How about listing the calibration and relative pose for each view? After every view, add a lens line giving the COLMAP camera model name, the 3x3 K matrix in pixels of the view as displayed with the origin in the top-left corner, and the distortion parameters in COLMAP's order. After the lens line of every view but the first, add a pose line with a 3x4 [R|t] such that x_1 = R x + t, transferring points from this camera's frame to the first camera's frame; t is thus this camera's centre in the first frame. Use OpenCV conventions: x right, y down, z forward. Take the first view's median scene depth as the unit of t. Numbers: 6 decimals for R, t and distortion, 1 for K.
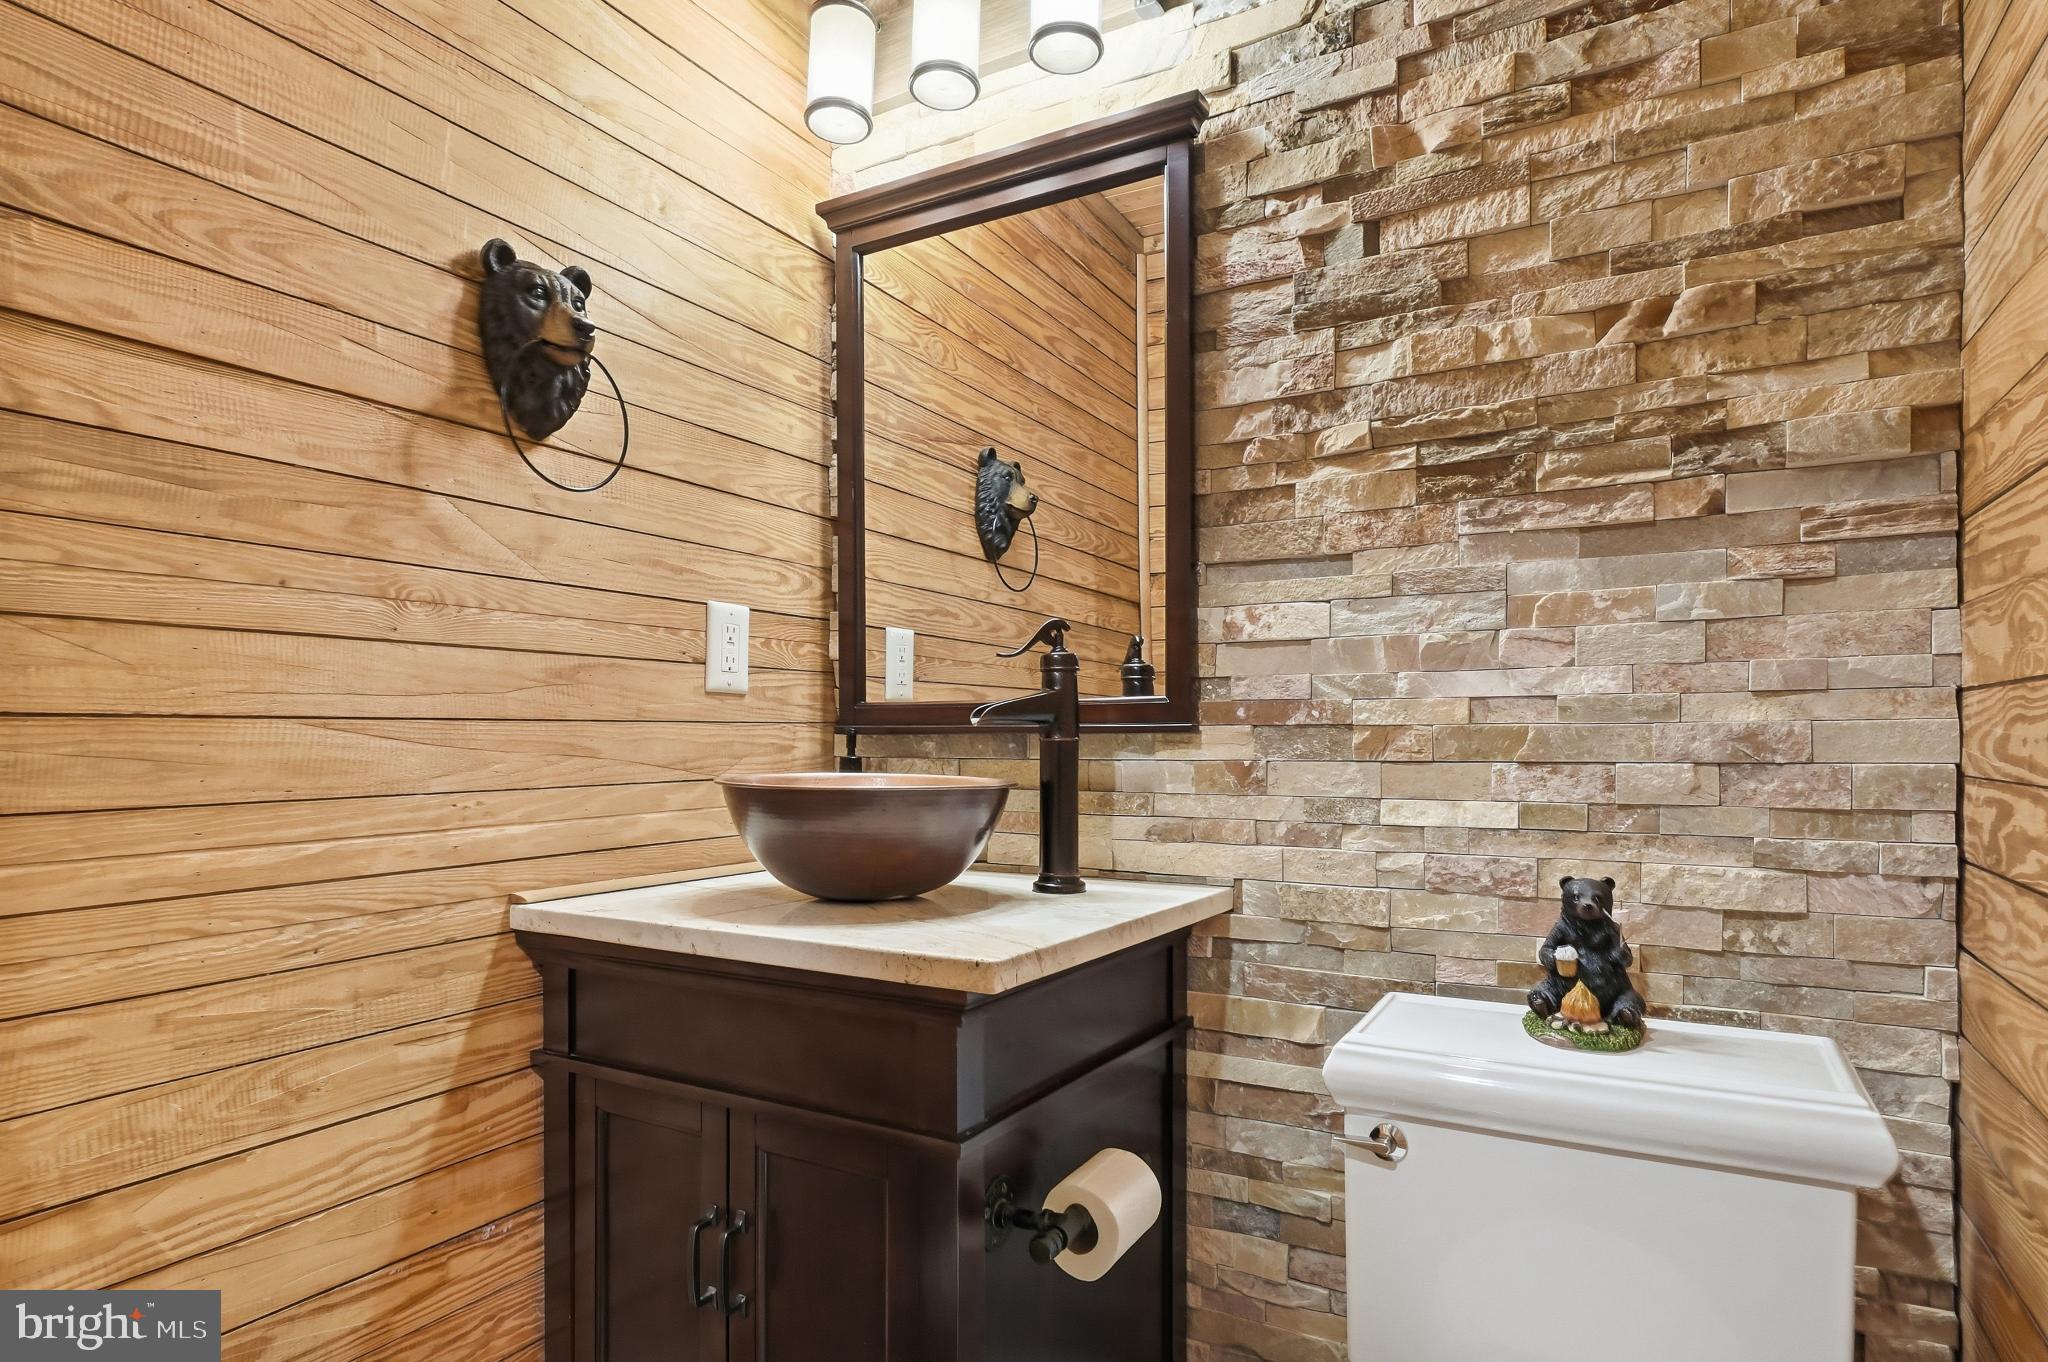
lens RADIAL K [[1138.7, 0, 1010.4], [0, 1138.7, 746.4], [0, 0, 1]] dist [-0.002374, 0.000436]
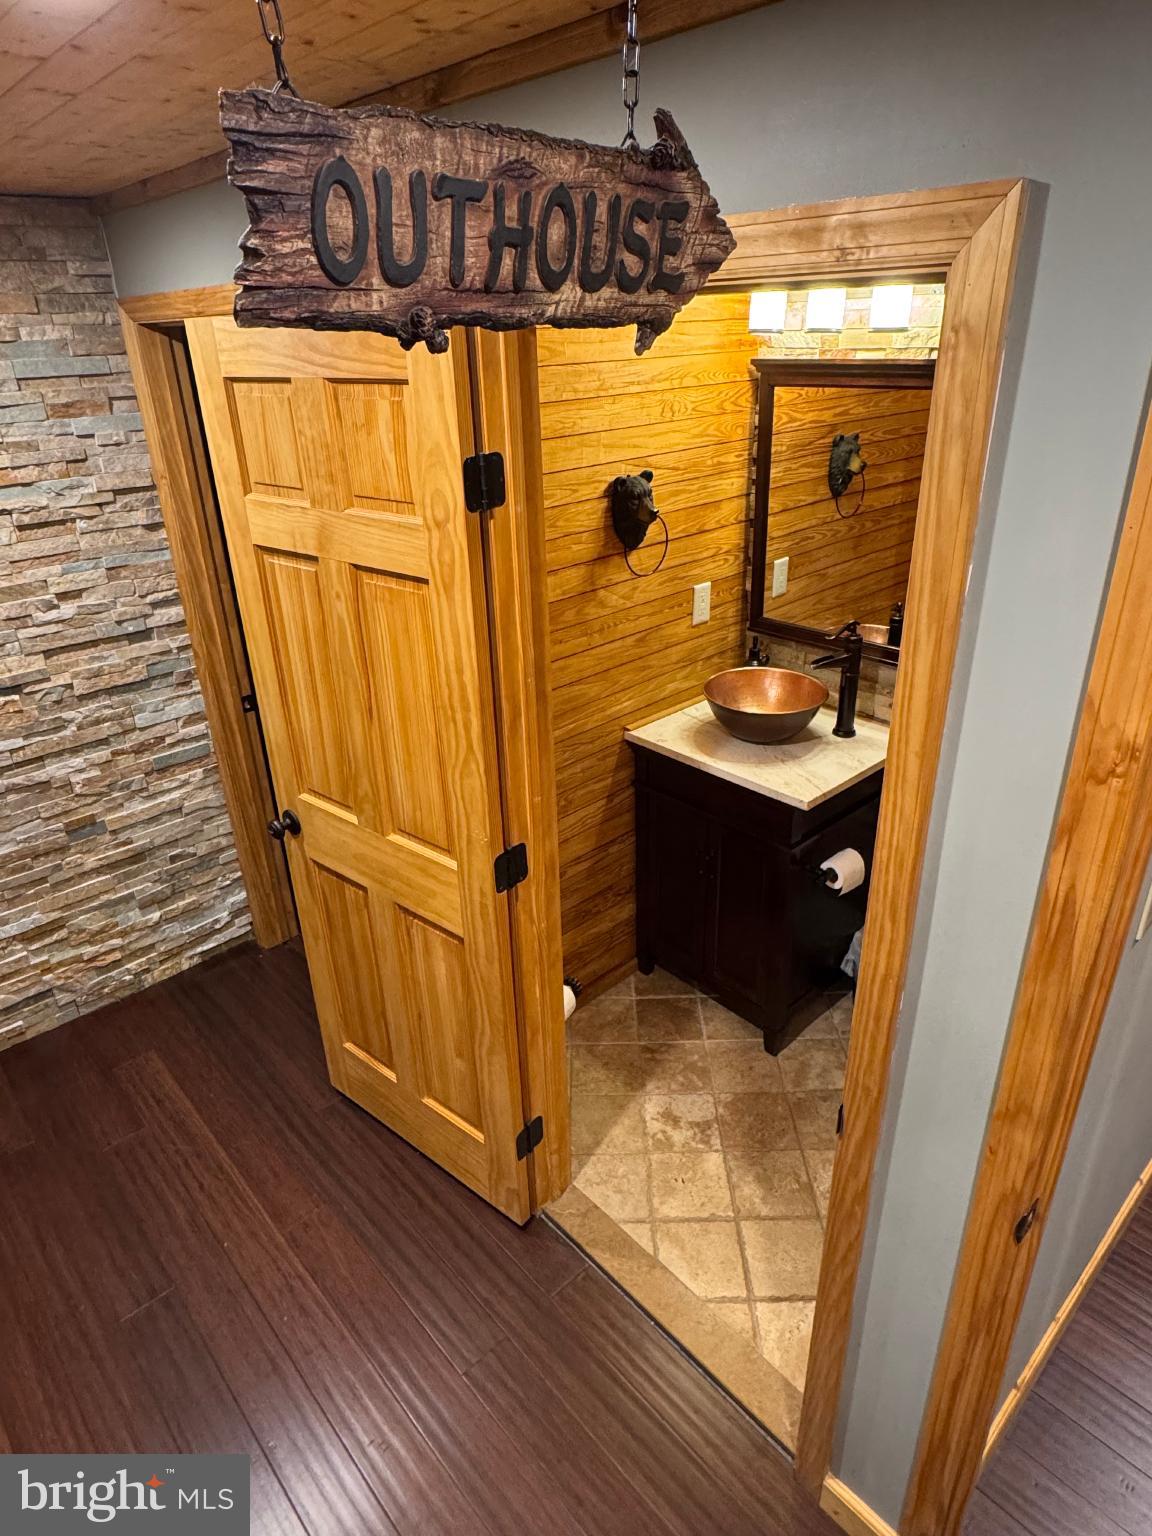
lens RADIAL K [[924.2, 0, 578.7], [0, 924.2, 764.8], [0, 0, 1]] dist [-0.006479, 0.000009]
pose [[0.959835, 0.094032, -0.264337, 0.022874], [0.029003, 0.903860, 0.426844, -0.529662], [0.279061, -0.417367, 0.864829, -0.683062]]
